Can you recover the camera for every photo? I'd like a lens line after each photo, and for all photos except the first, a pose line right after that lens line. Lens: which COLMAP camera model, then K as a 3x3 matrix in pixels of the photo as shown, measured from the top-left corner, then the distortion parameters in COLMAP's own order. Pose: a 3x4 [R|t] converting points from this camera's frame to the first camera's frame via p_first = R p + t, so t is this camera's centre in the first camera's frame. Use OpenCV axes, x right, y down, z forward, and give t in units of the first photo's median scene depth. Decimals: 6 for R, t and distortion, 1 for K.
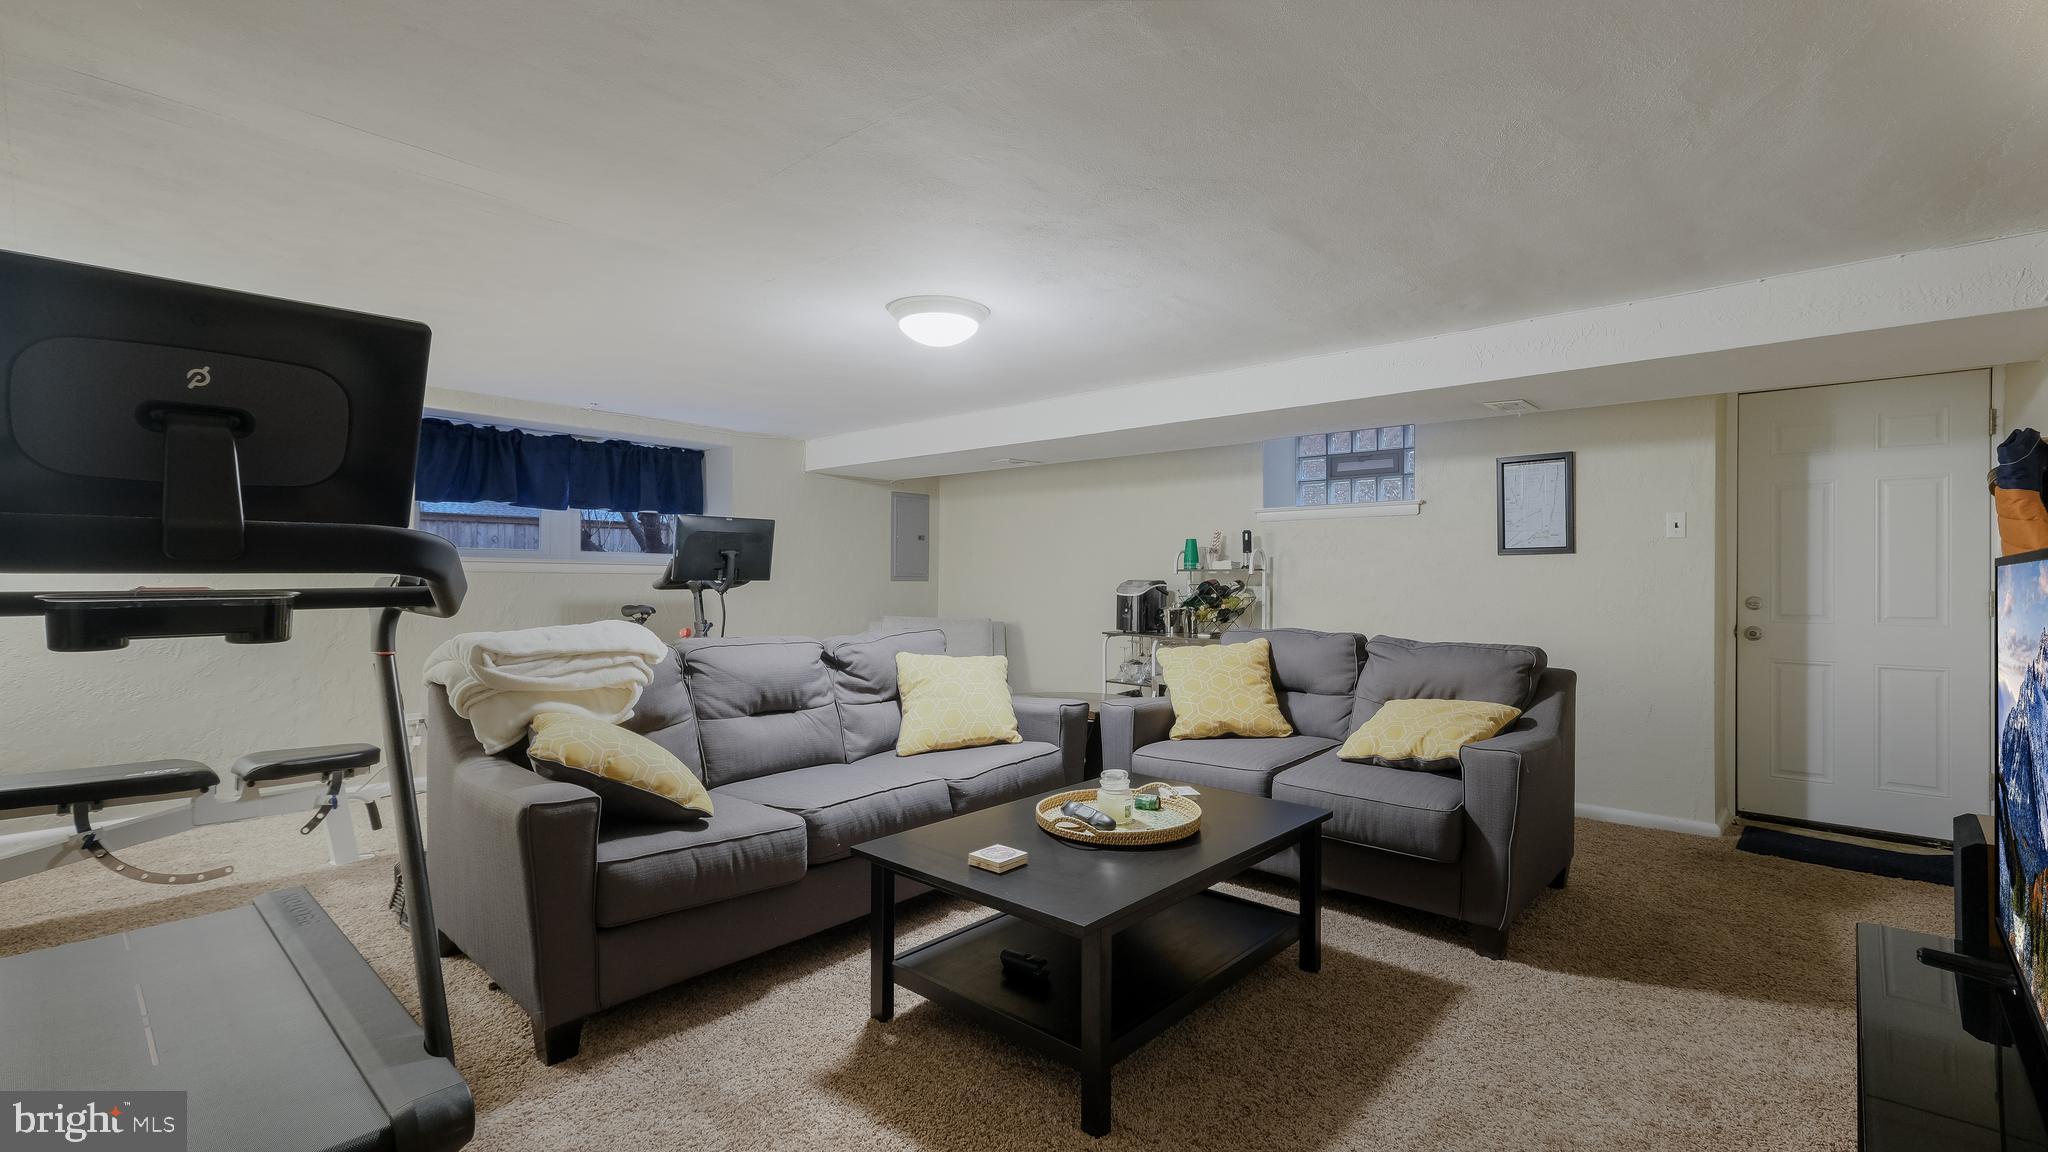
lens RADIAL K [[902.1, 0, 1021.3], [0, 902.1, 584.0], [0, 0, 1]] dist [0.001042, 0.000413]
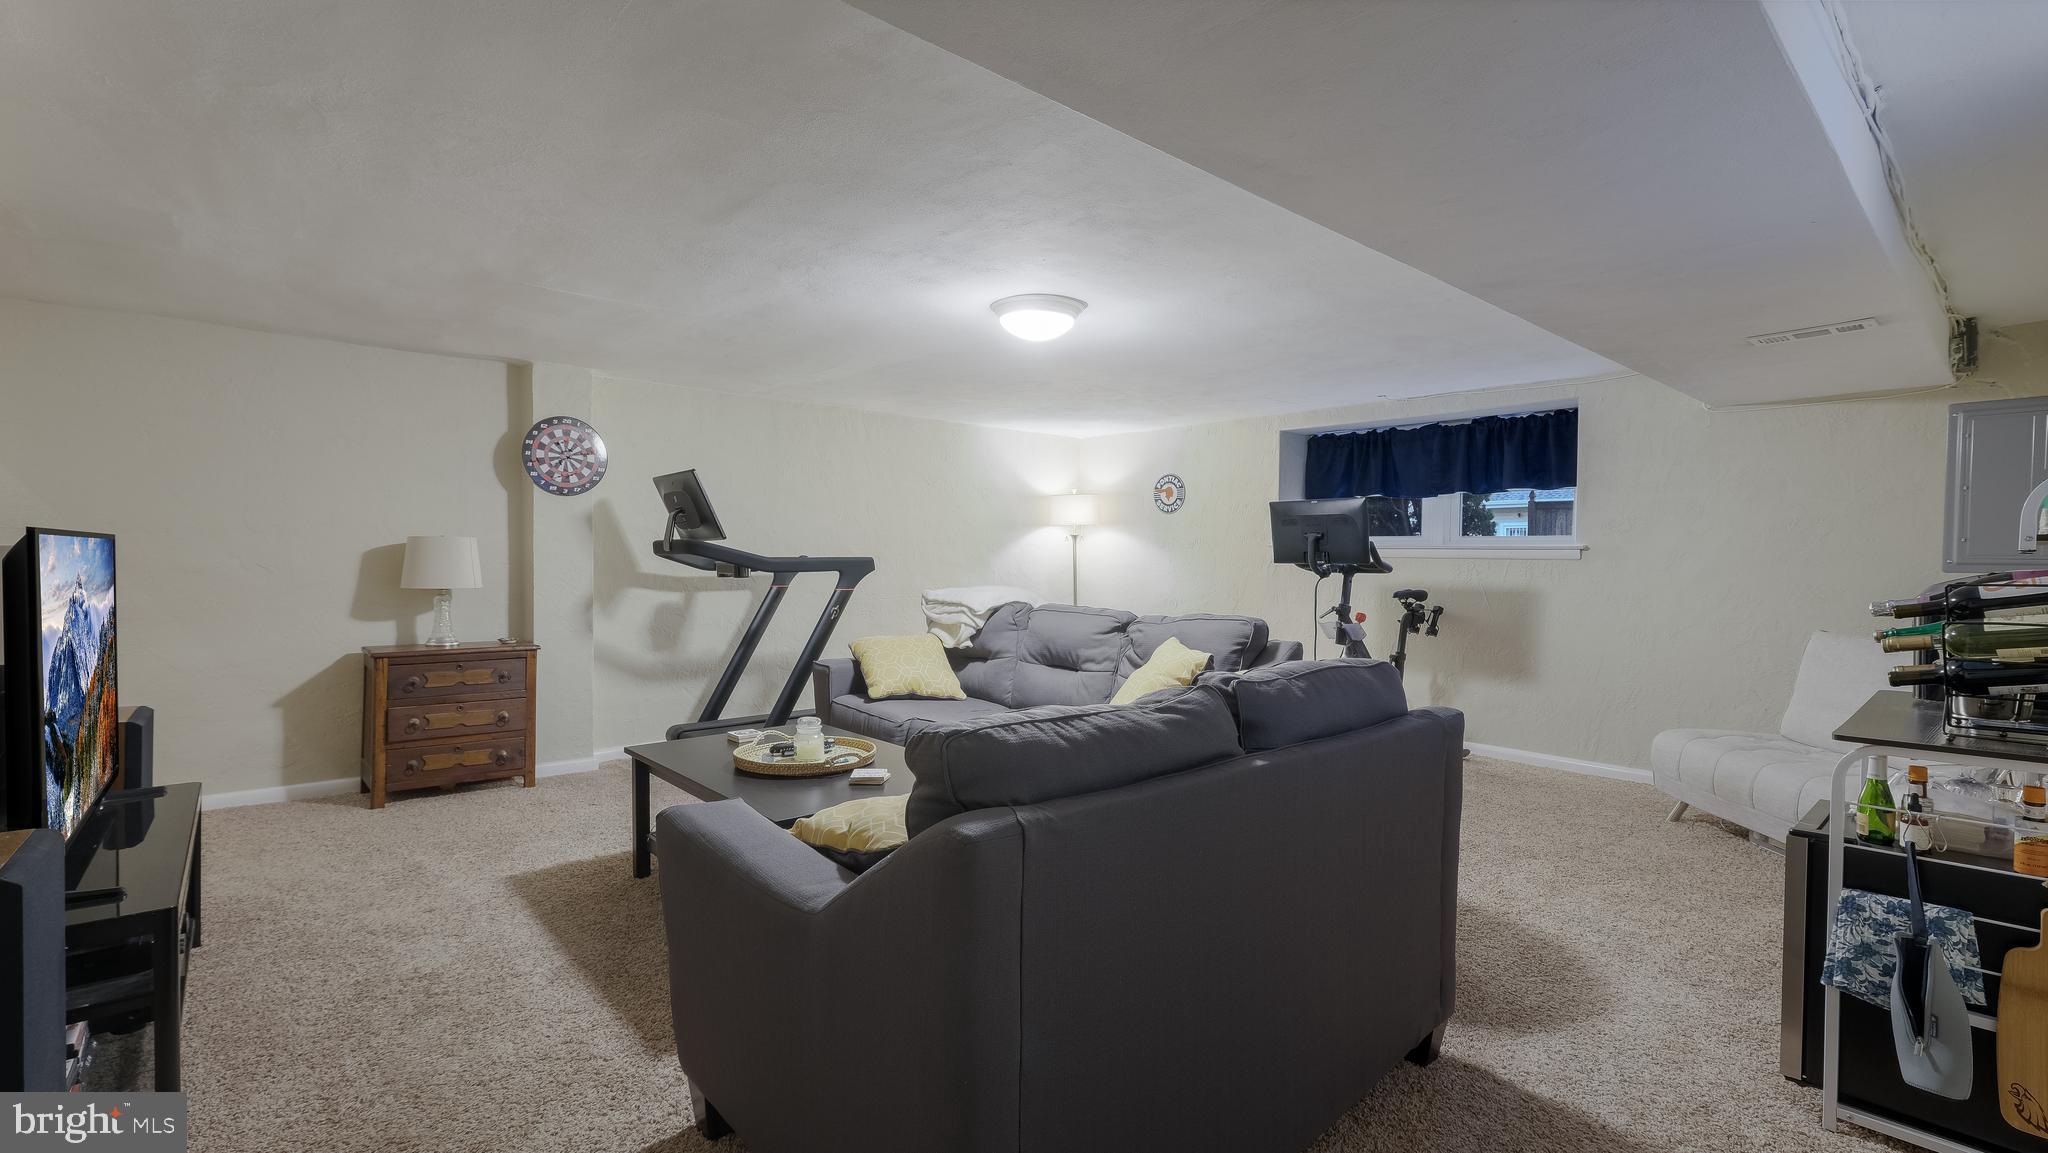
lens RADIAL K [[902.1, 0, 1020.2], [0, 902.1, 571.7], [0, 0, 1]] dist [0.001042, 0.000413]
pose [[-0.093637, 0.009982, -0.995556, 0.925225], [-0.015600, 0.999812, 0.011492, -0.001150], [0.995484, 0.016607, -0.093464, 1.029449]]
